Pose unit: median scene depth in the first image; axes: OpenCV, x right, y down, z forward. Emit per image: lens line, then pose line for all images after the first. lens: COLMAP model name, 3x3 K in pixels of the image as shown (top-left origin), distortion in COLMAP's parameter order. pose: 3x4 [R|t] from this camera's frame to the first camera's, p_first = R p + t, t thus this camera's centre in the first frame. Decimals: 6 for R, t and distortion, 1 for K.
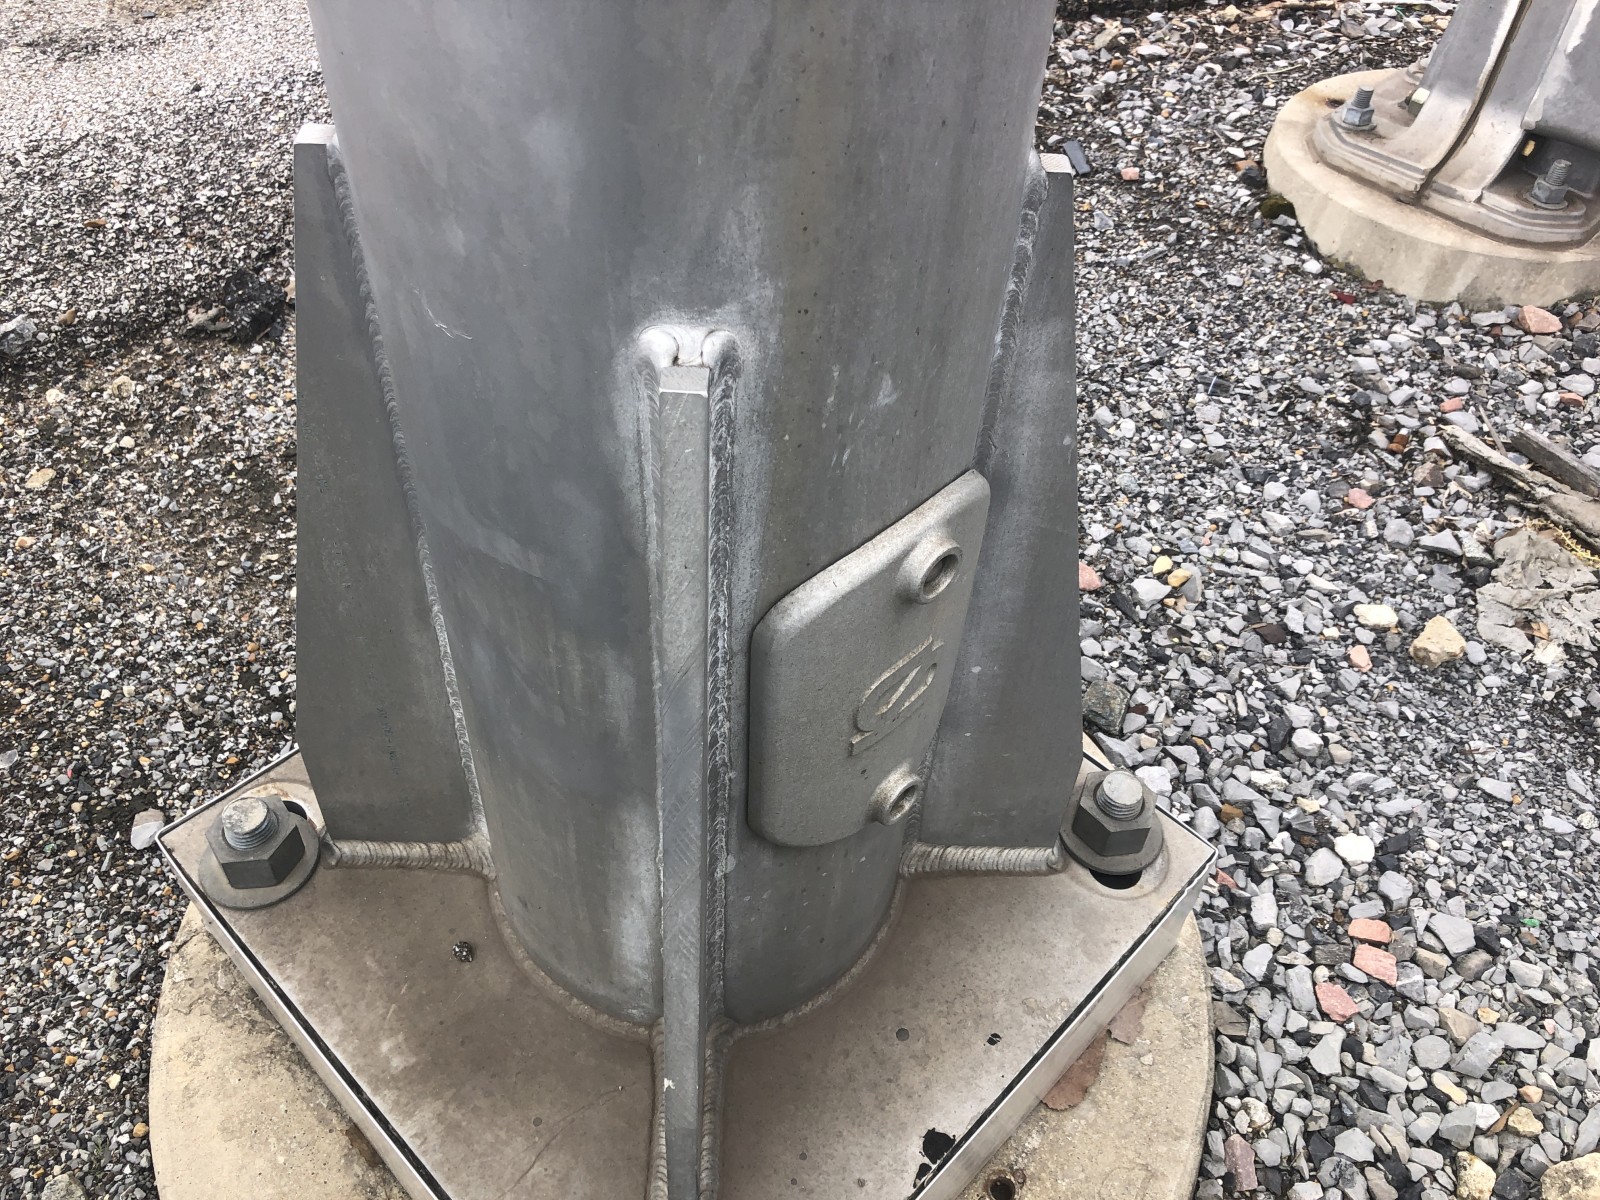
lens RADIAL K [[1282.3, 0, 800.5], [0, 1282.3, 602.3], [0, 0, 1]] dist [0.018071, -0.013044]
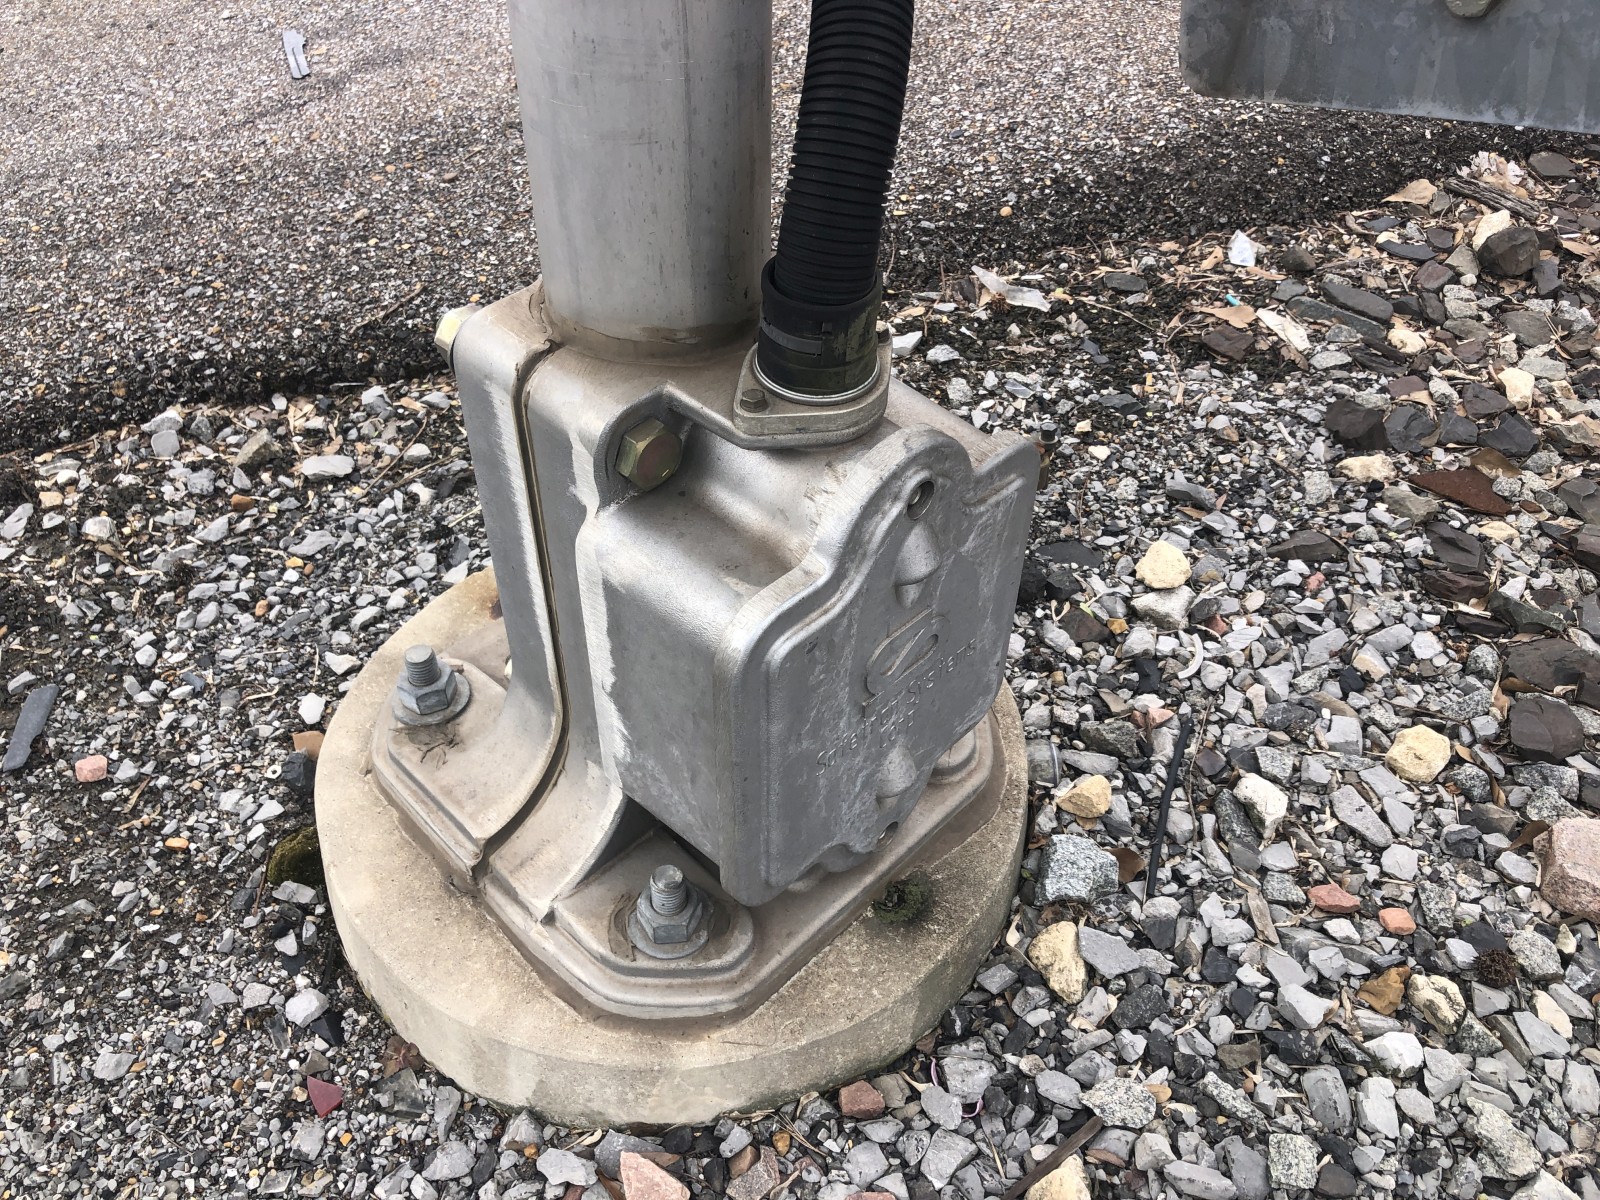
lens RADIAL K [[1282.3, 0, 799.3], [0, 1282.3, 598.7], [0, 0, 1]] dist [0.018071, -0.013044]
pose [[0.999205, -0.025033, -0.031021, 0.606908], [0.023534, 0.998581, -0.047766, -0.388323], [0.032173, 0.046998, 0.998377, 0.465687]]
